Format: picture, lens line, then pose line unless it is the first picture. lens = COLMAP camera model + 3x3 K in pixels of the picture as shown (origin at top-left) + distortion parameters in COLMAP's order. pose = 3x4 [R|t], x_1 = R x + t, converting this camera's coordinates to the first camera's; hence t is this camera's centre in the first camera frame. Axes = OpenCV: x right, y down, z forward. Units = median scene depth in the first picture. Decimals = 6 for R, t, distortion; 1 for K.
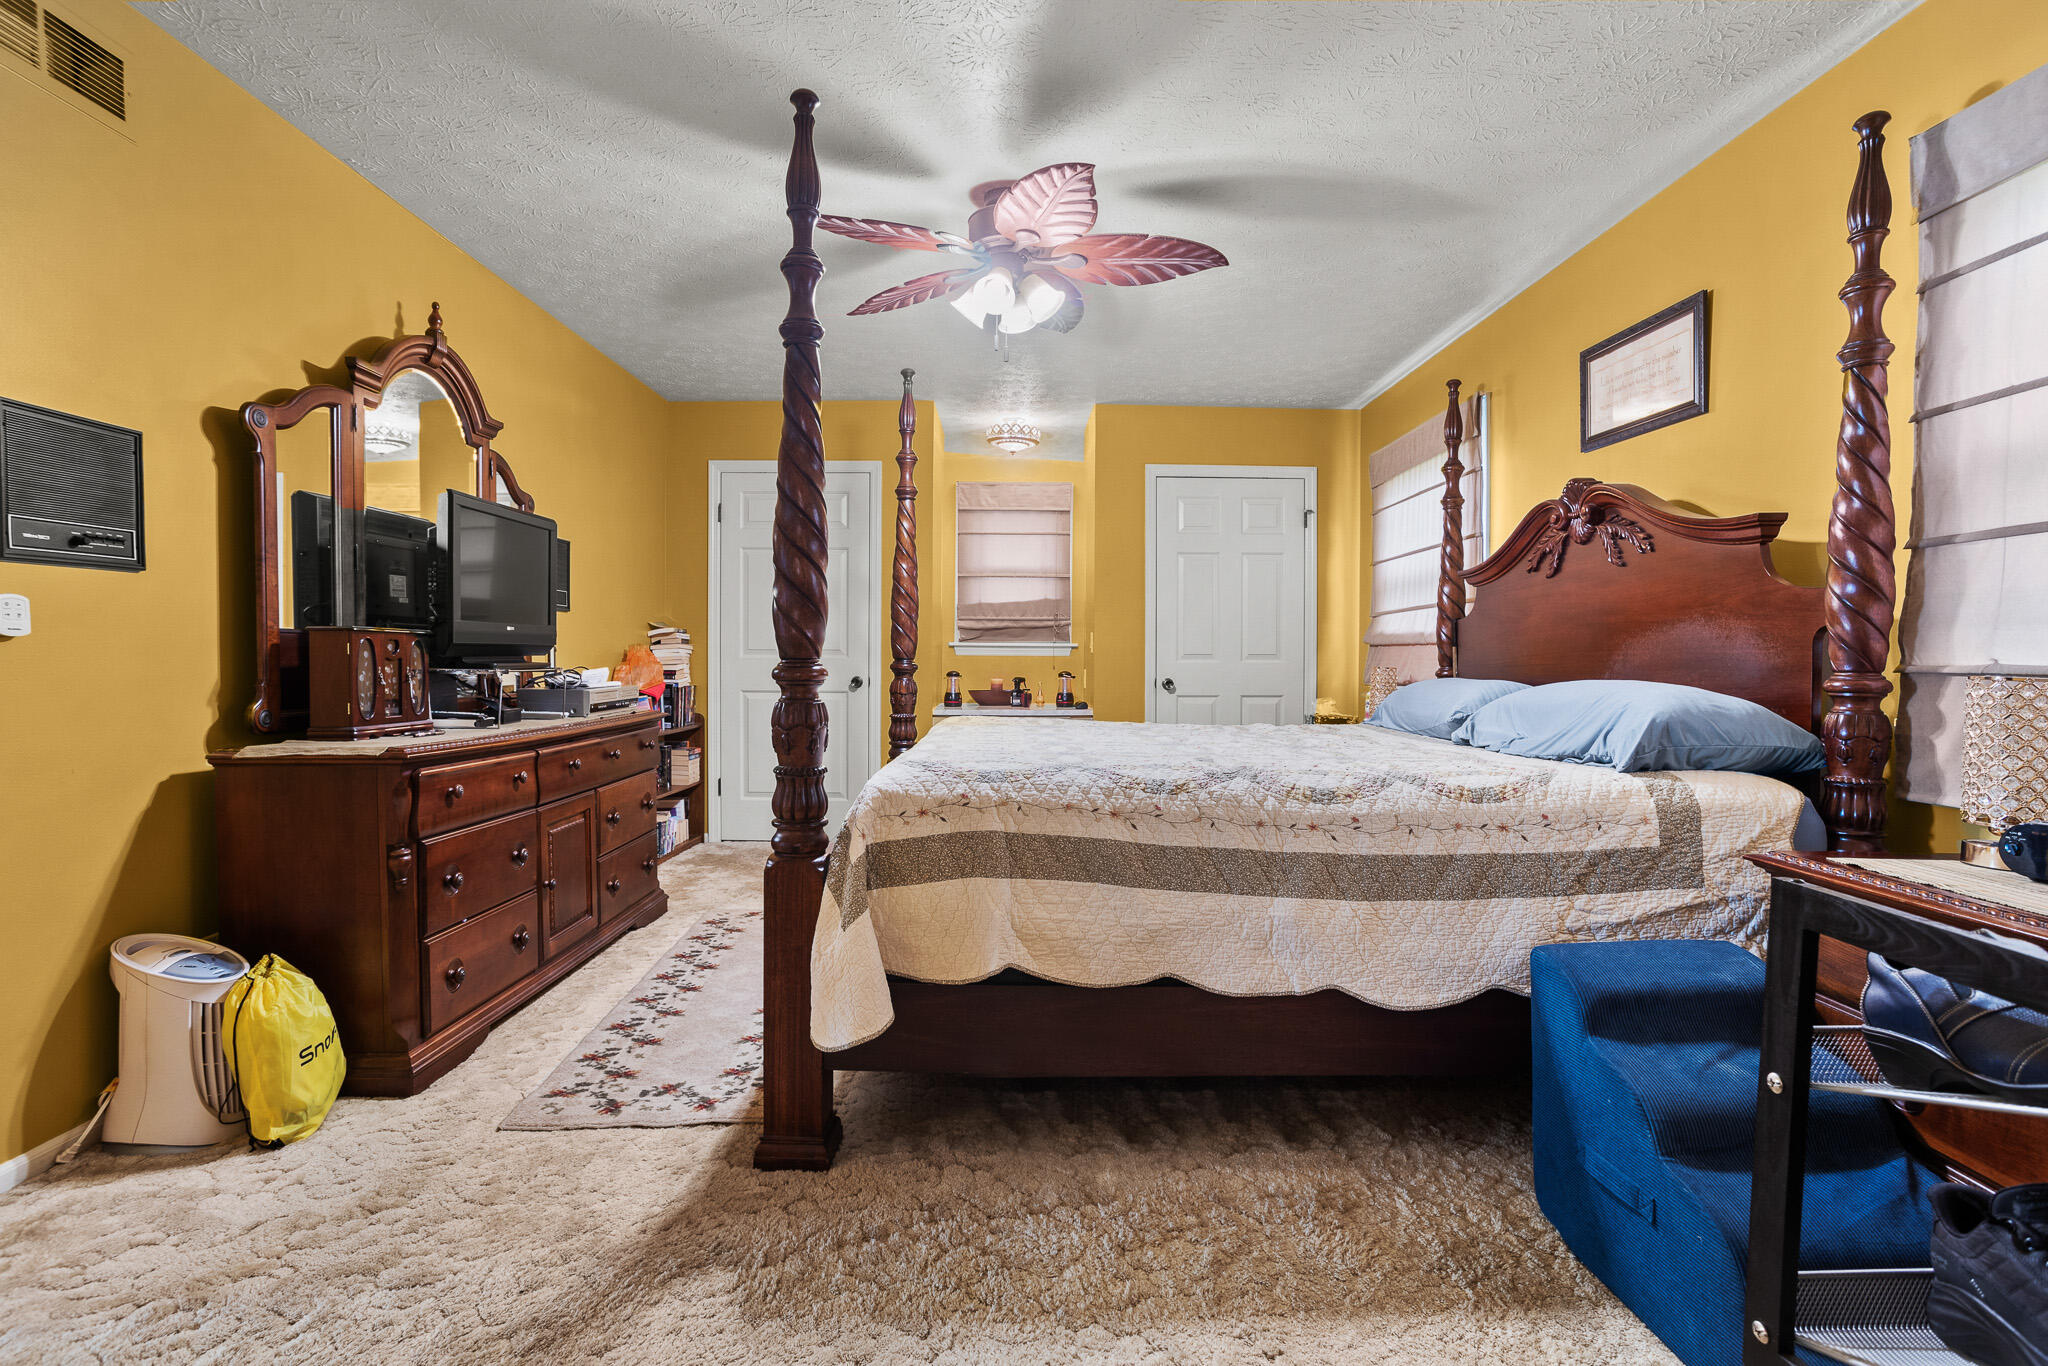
lens RADIAL K [[1007.5, 0, 1032.0], [0, 1007.5, 675.3], [0, 0, 1]] dist [-0.063960, 0.037720]
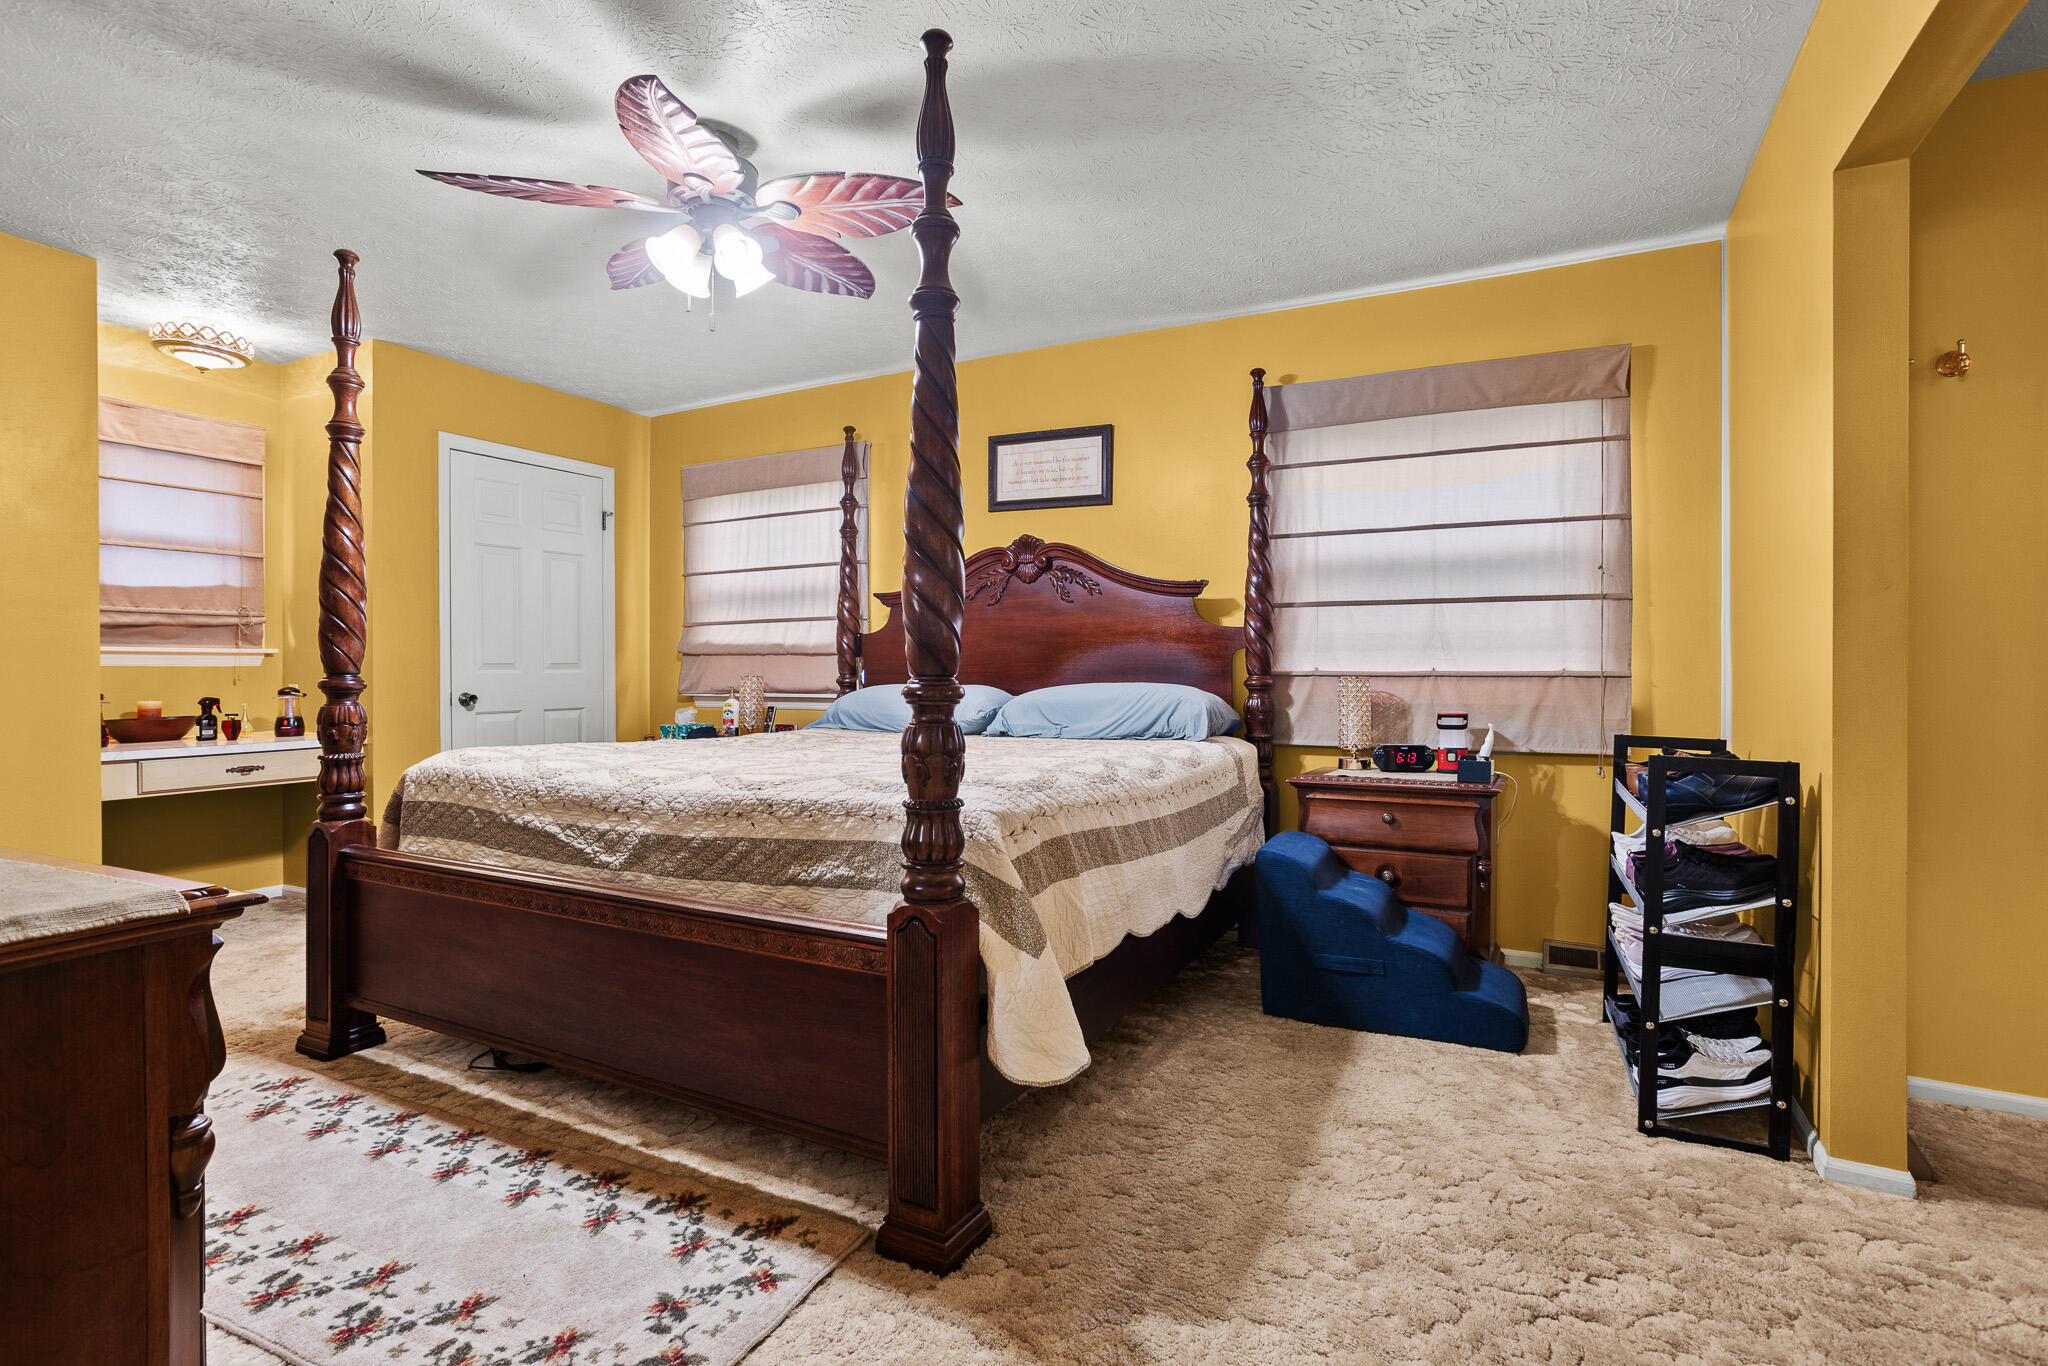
lens RADIAL K [[1007.5, 0, 1032.0], [0, 1007.5, 675.3], [0, 0, 1]] dist [-0.063960, 0.037720]
pose [[0.454554, -0.013501, 0.890617, -0.736403], [0.017626, 0.999826, 0.006160, -0.015896], [-0.890545, 0.012898, 0.454713, 0.400828]]
